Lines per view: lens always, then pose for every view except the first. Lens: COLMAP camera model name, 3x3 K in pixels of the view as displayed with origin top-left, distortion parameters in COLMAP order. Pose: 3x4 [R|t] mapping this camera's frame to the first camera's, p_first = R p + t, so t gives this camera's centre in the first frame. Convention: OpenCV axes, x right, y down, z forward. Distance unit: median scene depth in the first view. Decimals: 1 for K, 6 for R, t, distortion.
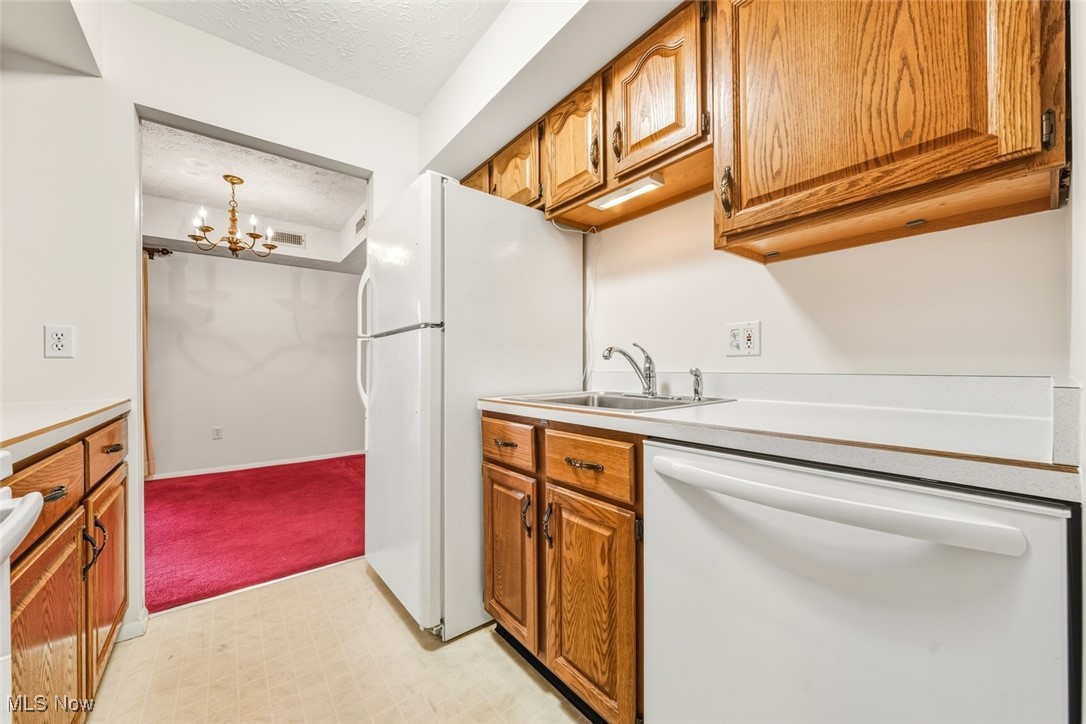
lens RADIAL K [[401.4, 0, 542.9], [0, 401.4, 365.4], [0, 0, 1]] dist [-0.000432, 0.000092]
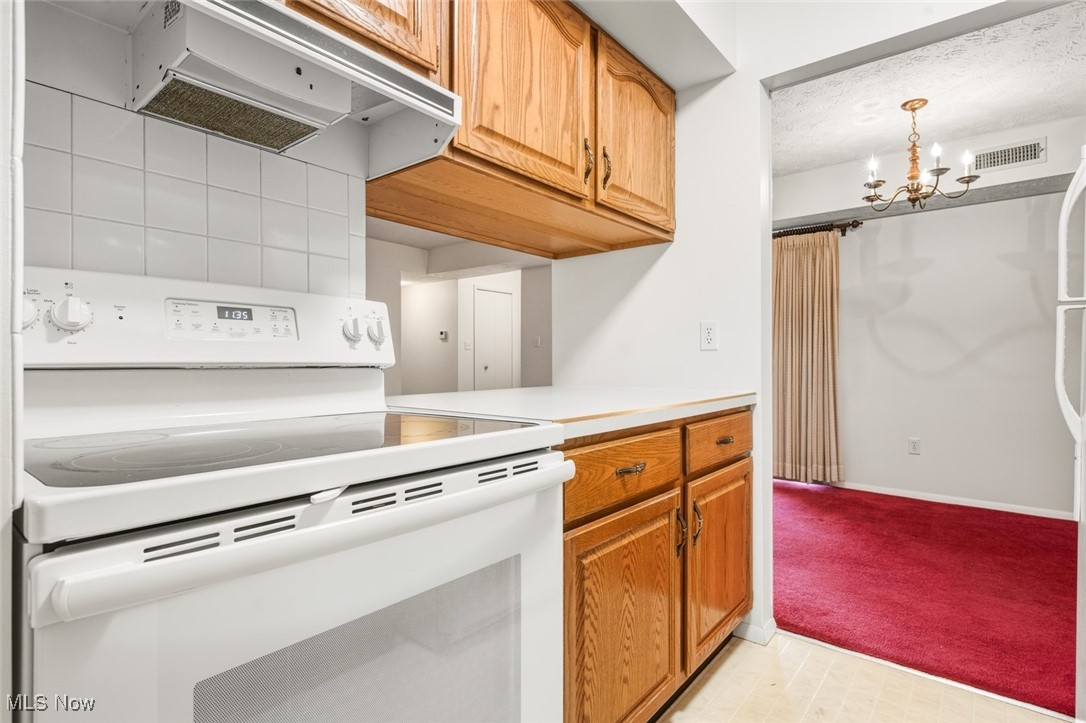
lens RADIAL K [[546.1, 0, 531.2], [0, 546.1, 360.0], [0, 0, 1]] dist [0.003229, 0.000247]
pose [[0.202273, 0.003356, -0.979323, 0.076801], [0.001739, 0.999991, 0.003786, 0.000383], [0.979328, -0.002468, 0.202265, 0.116585]]
